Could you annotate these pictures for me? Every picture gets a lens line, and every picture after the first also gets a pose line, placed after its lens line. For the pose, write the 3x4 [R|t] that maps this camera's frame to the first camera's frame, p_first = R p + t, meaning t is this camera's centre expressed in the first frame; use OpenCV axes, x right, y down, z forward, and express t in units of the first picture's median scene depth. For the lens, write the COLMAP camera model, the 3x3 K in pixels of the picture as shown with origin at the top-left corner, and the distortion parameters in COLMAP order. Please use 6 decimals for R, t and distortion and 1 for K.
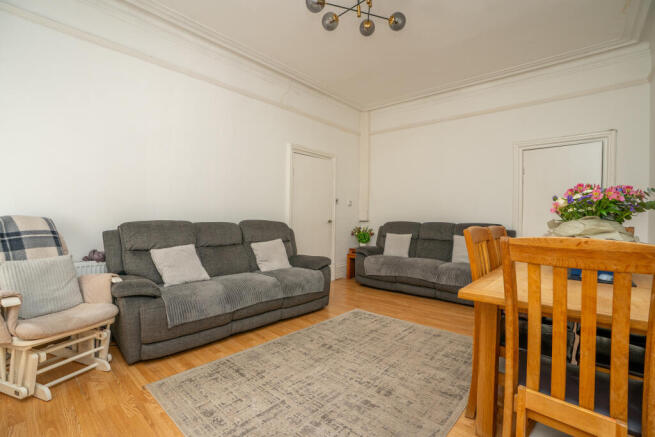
lens RADIAL K [[308.3, 0, 329.2], [0, 308.3, 217.1], [0, 0, 1]] dist [-0.064233, 0.020927]
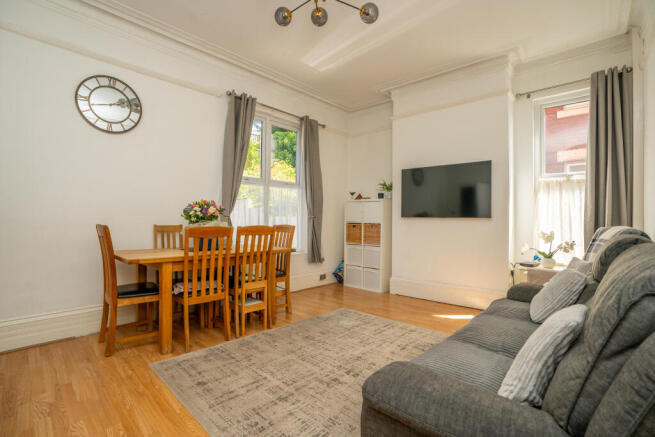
lens RADIAL K [[303.4, 0, 329.5], [0, 303.4, 219.8], [0, 0, 1]] dist [-0.061032, 0.019729]
pose [[-0.999323, -0.025135, 0.026861, 0.043414], [-0.024615, 0.999507, 0.019503, -0.023991], [-0.027338, 0.018828, -0.999449, 1.772468]]
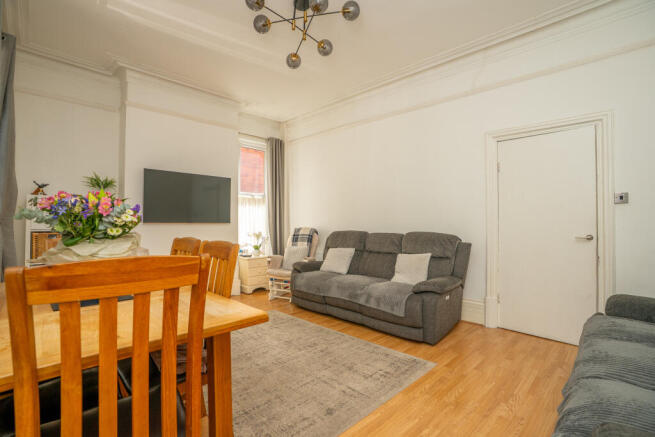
lens RADIAL K [[303.4, 0, 329.5], [0, 303.4, 219.8], [0, 0, 1]] dist [-0.061032, 0.019729]
pose [[-0.061241, -0.032529, -0.997593, 1.044061], [-0.012077, 0.999420, -0.031847, 0.005662], [0.998050, 0.010098, -0.061599, 1.083389]]
